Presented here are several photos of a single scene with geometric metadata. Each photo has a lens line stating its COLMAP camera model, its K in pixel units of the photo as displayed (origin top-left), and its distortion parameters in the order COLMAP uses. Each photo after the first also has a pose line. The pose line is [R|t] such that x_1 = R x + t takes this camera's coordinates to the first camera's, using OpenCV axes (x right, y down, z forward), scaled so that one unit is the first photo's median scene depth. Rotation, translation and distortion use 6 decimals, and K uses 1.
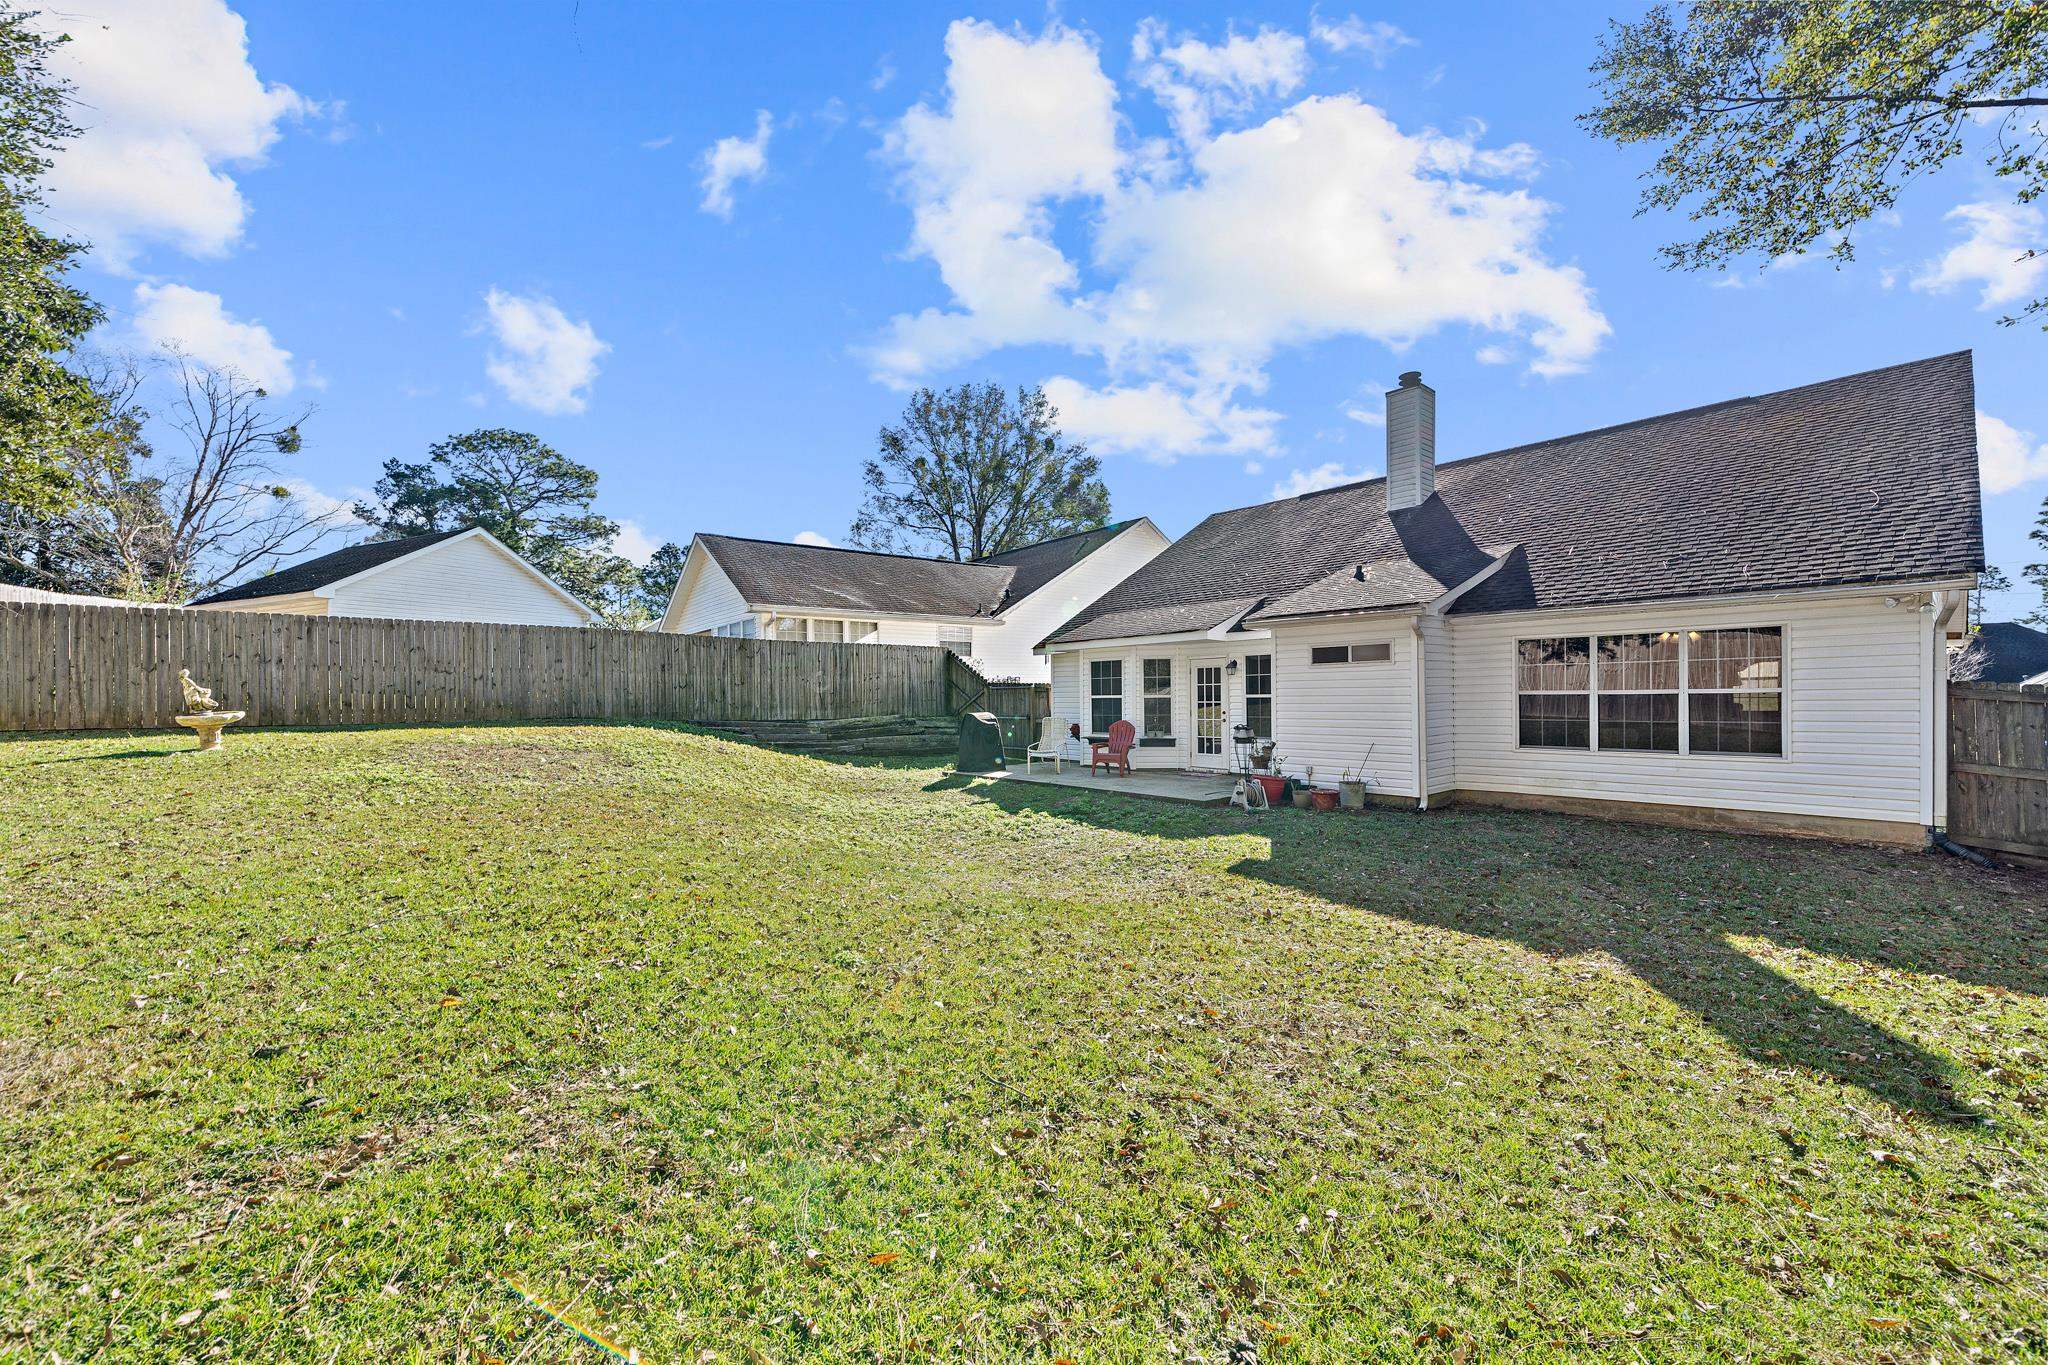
lens RADIAL K [[780.9, 0, 1016.3], [0, 780.9, 693.0], [0, 0, 1]] dist [-0.003909, -0.000006]
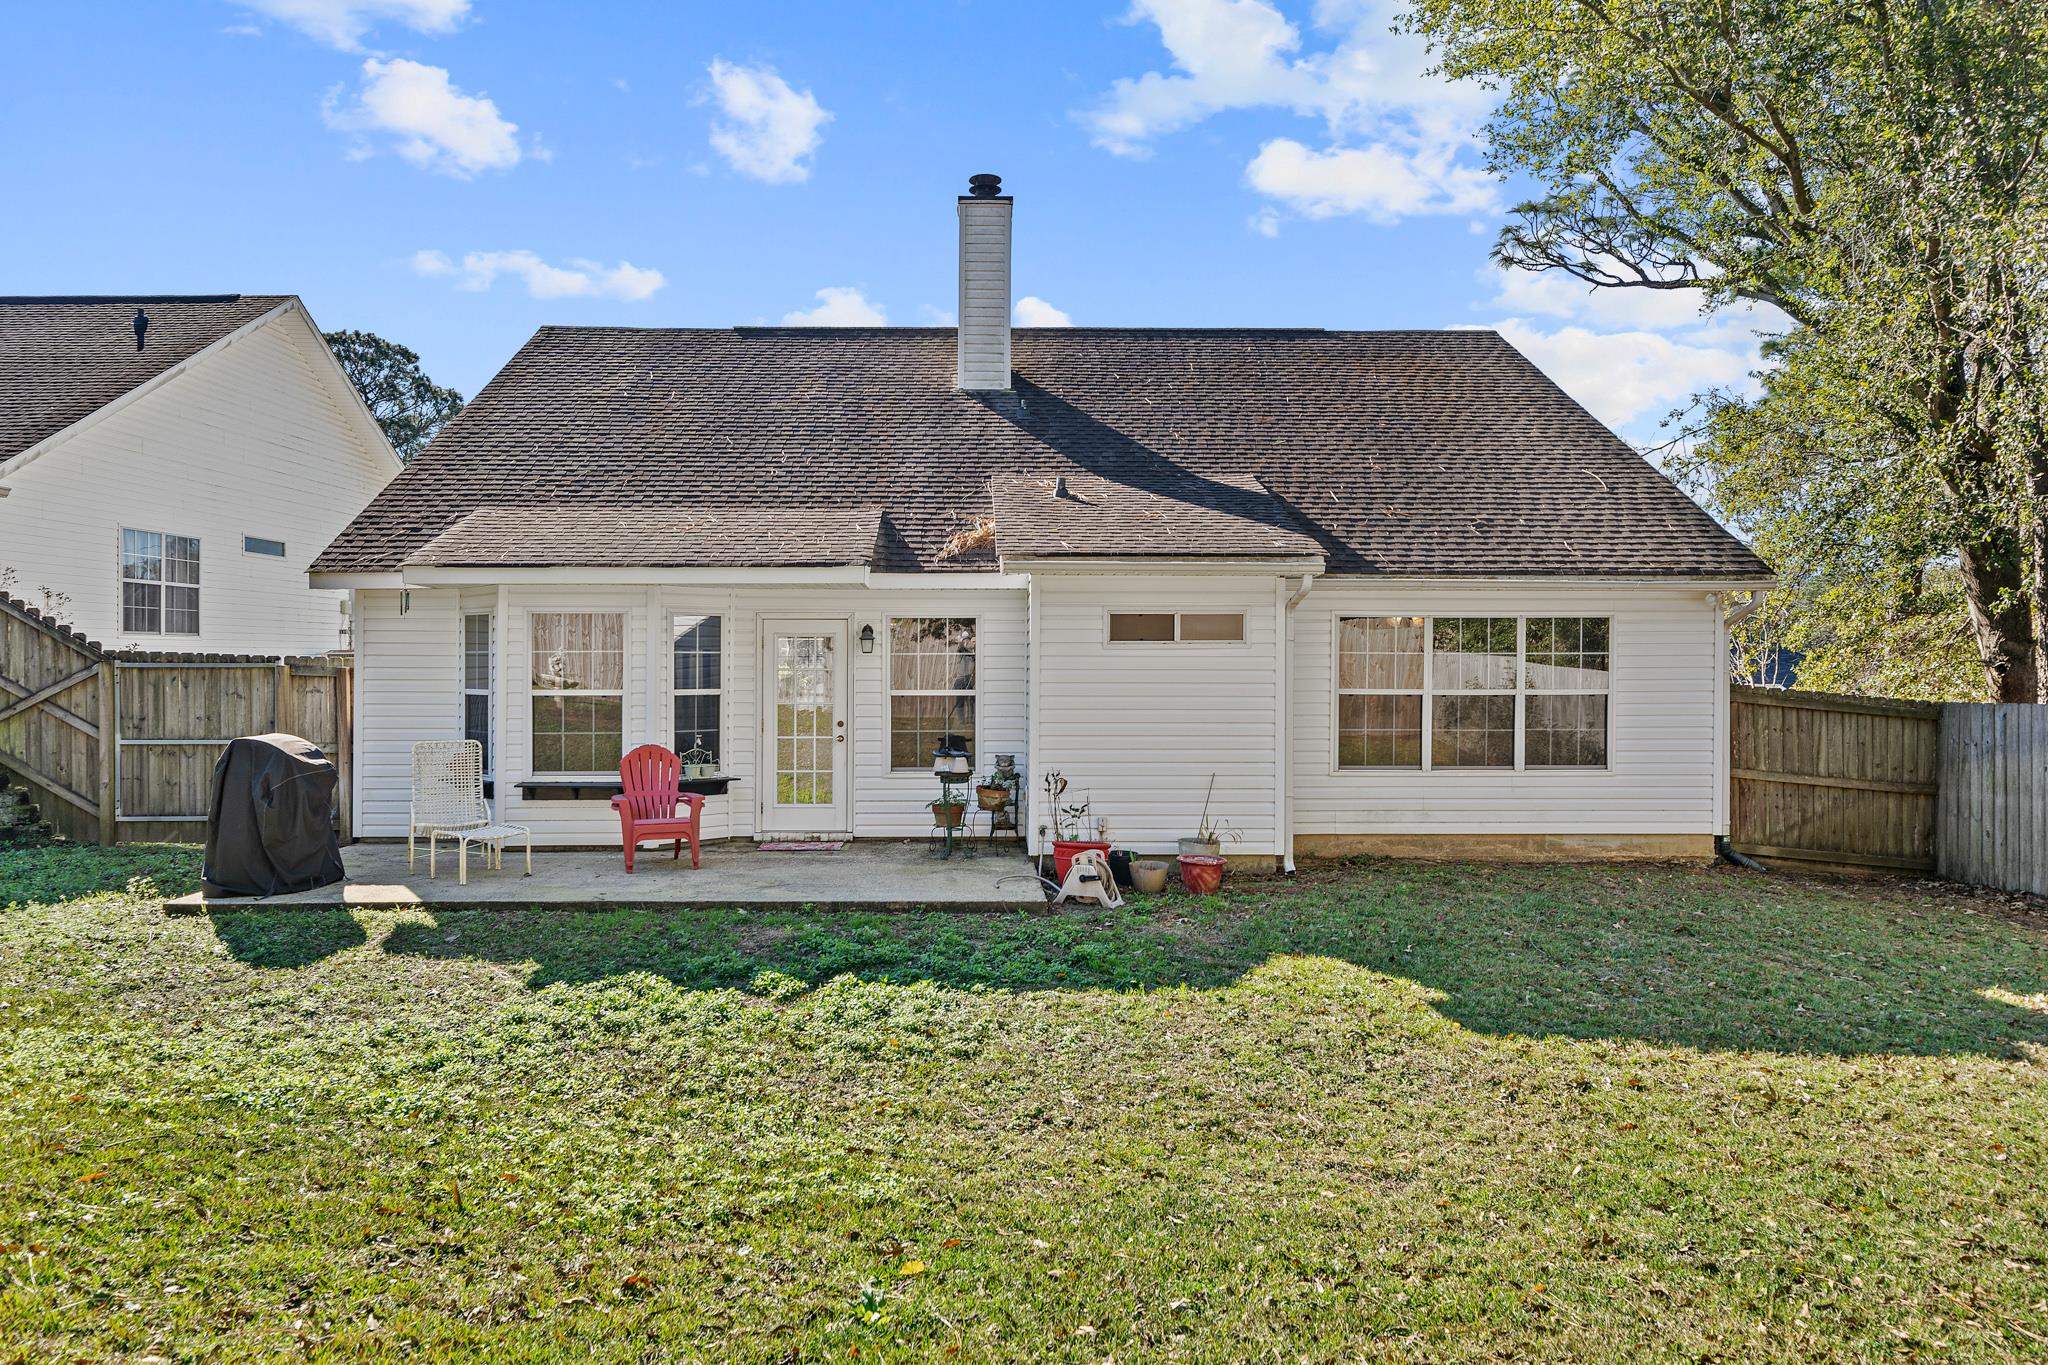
lens RADIAL K [[1341.6, 0, 1030.2], [0, 1341.6, 687.7], [0, 0, 1]] dist [-0.000347, -0.000476]
pose [[0.630816, 0.003238, 0.775925, -0.474053], [-0.010254, 0.999939, 0.004164, -0.006729], [-0.775864, -0.010583, 0.630811, 0.458299]]
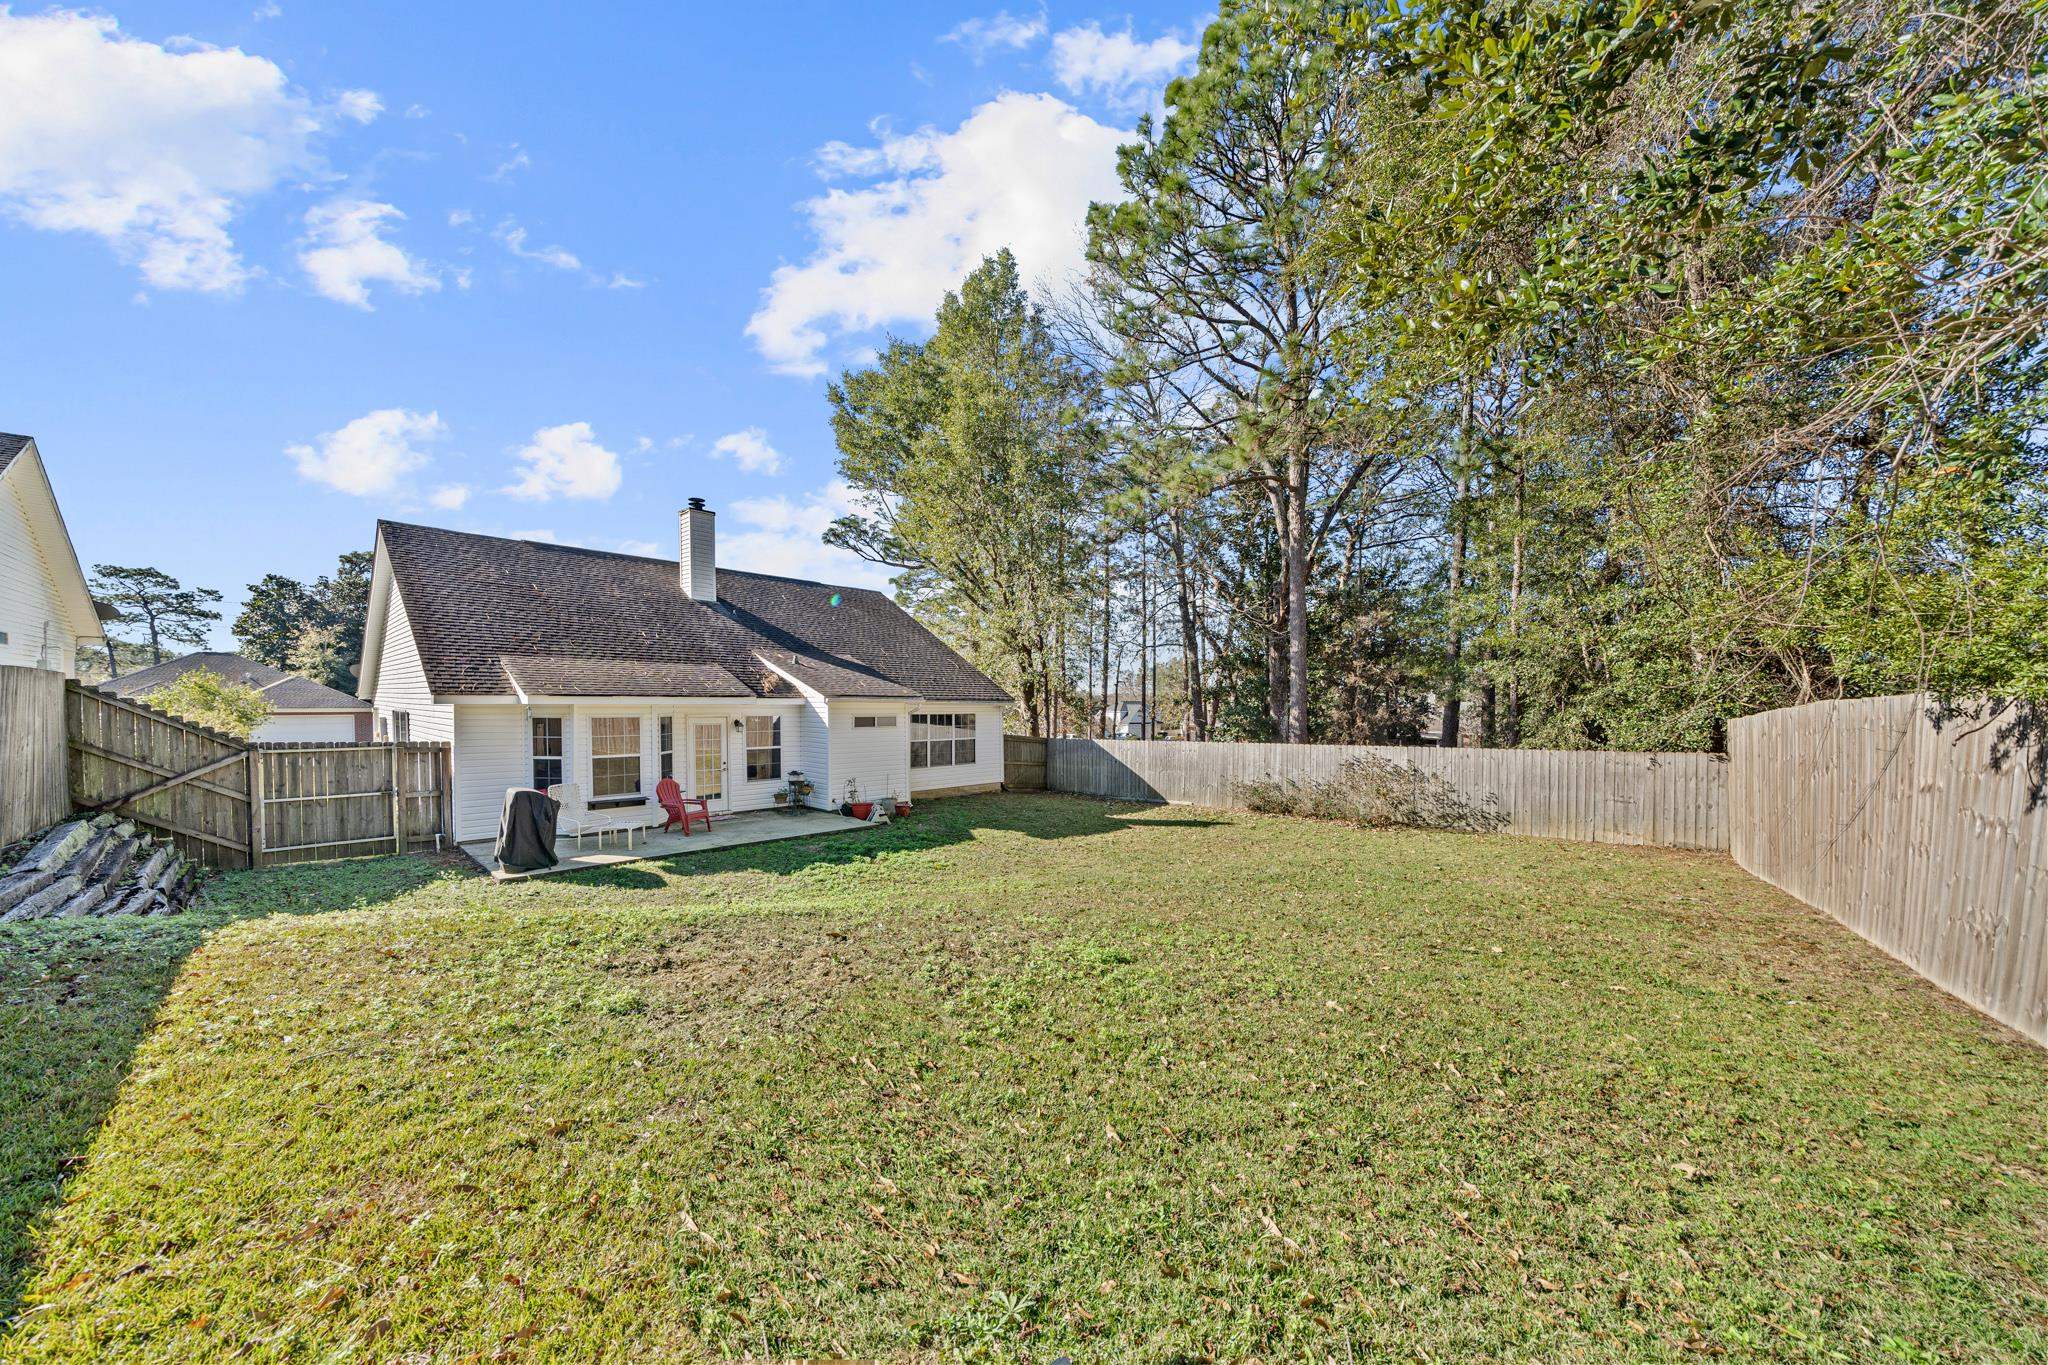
lens RADIAL K [[716.4, 0, 1013.5], [0, 716.4, 690.4], [0, 0, 1]] dist [-0.000061, 0.000017]
pose [[-0.118438, 0.023767, 0.992677, -1.184645], [-0.010556, 0.999627, -0.025193, -0.086000], [-0.992905, -0.013463, -0.118143, 0.940851]]
